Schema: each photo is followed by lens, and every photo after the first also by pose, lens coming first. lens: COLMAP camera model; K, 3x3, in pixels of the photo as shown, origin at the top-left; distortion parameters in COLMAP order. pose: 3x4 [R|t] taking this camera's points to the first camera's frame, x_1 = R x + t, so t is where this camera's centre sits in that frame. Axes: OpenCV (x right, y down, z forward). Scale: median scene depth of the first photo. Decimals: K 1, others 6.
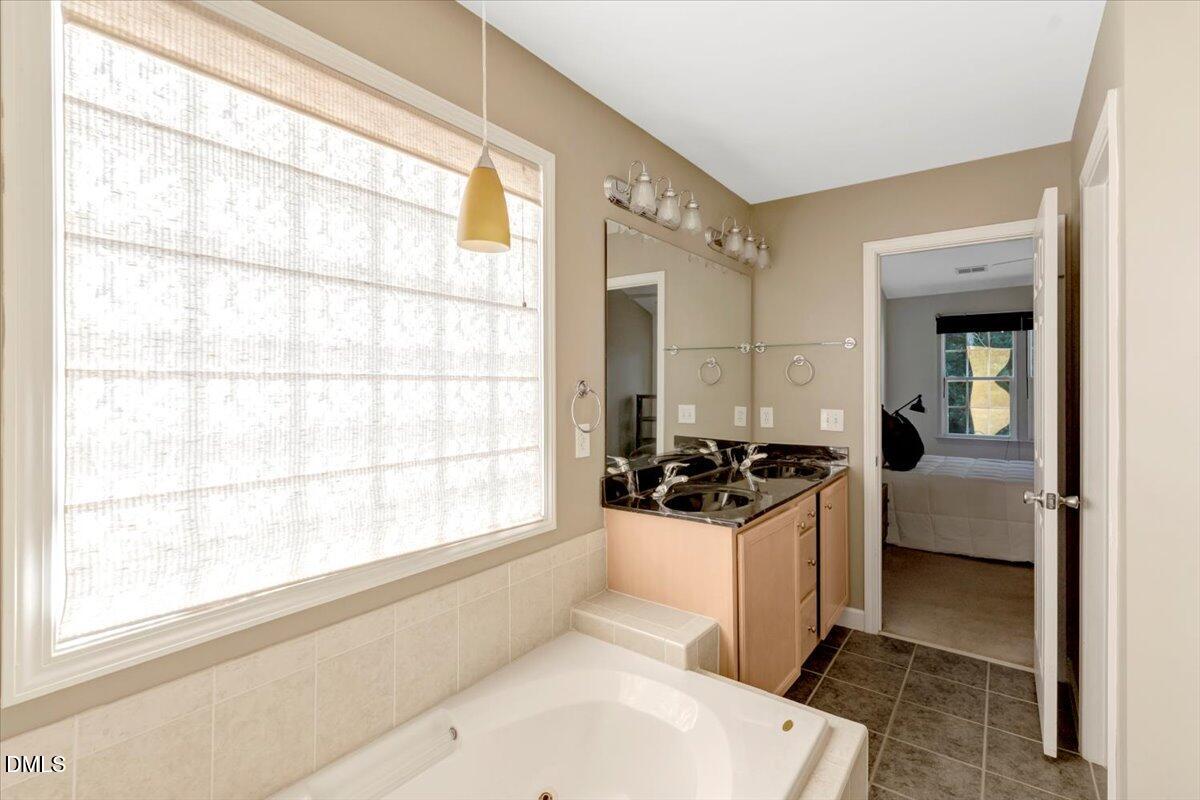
lens RADIAL K [[538.6, 0, 595.0], [0, 538.6, 385.3], [0, 0, 1]] dist [-0.002790, 0.000396]
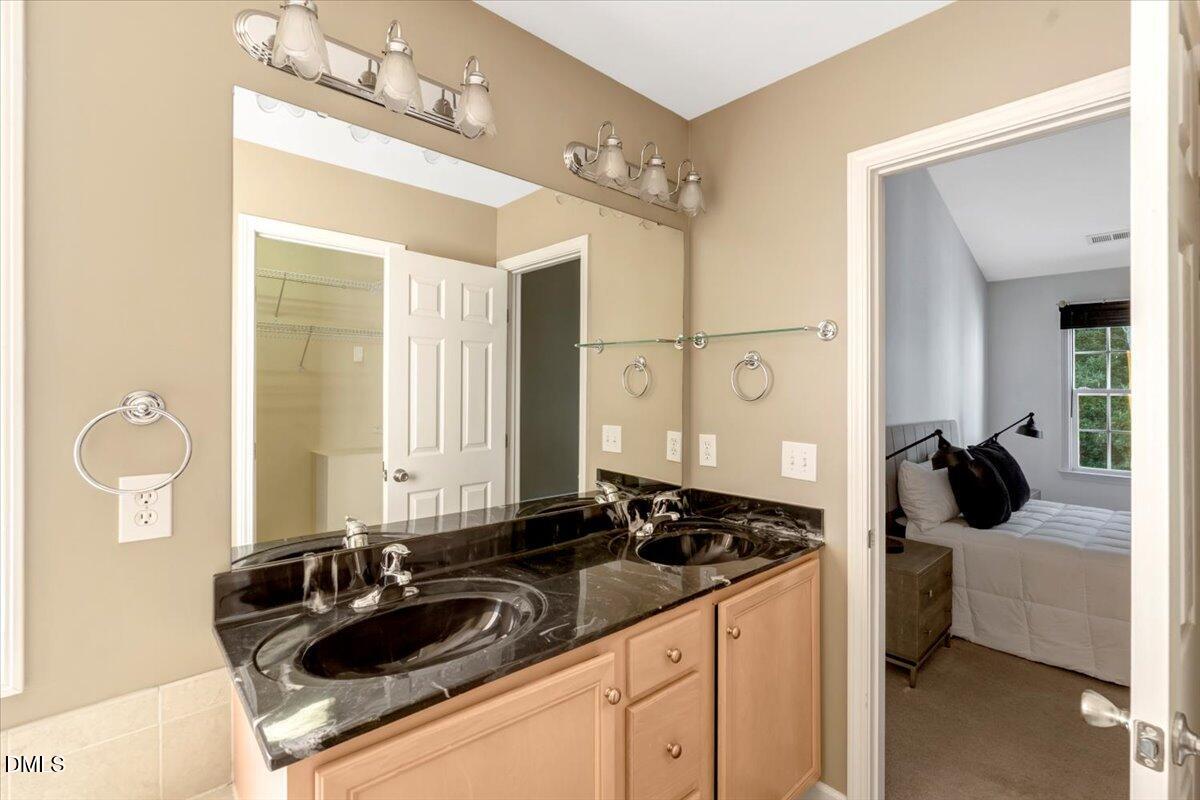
lens RADIAL K [[538.6, 0, 595.0], [0, 538.6, 385.3], [0, 0, 1]] dist [-0.002790, 0.000396]
pose [[0.982685, 0.012021, -0.184892, 0.296291], [-0.013709, 0.999875, -0.007856, -0.010043], [0.184775, 0.010255, 0.982727, 0.337119]]
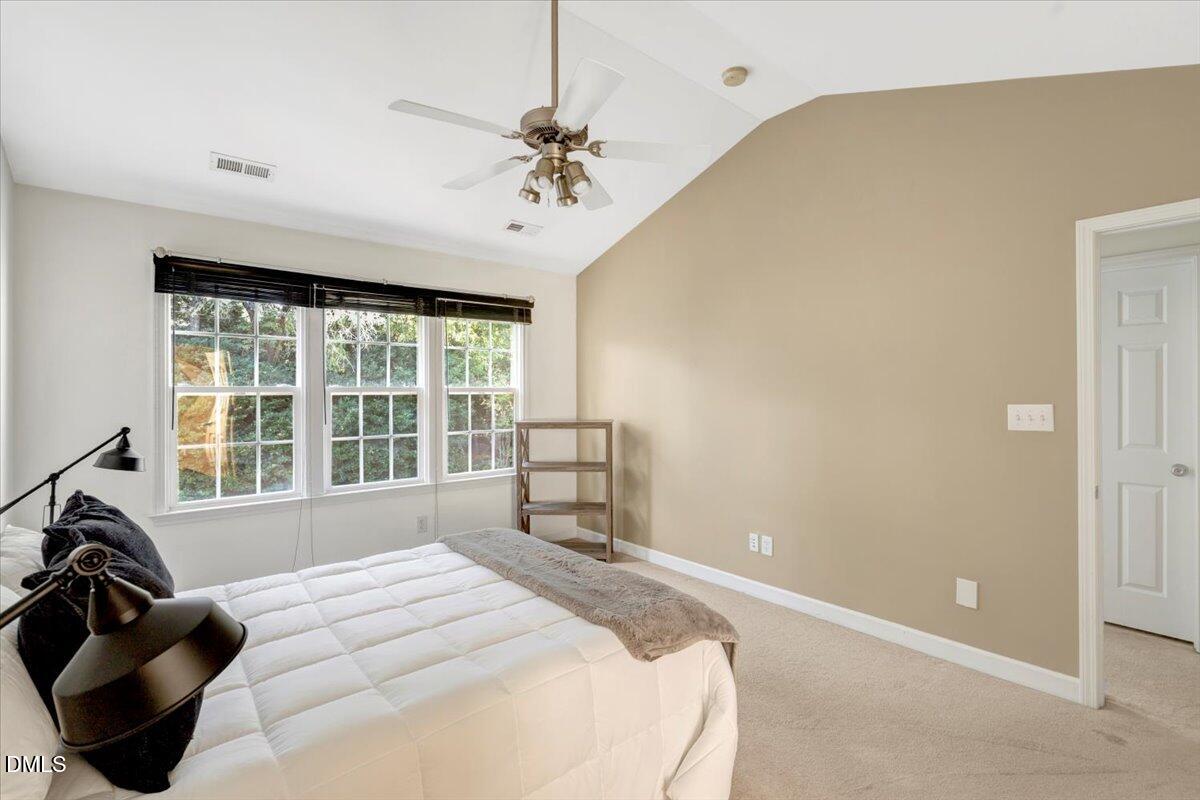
lens RADIAL K [[538.6, 0, 595.0], [0, 538.6, 385.3], [0, 0, 1]] dist [-0.002790, 0.000396]
pose [[0.207720, 0.013440, 0.978096, 0.512496], [0.003945, 0.999886, -0.014577, -0.013218], [-0.978180, 0.006886, 0.207643, 1.042441]]
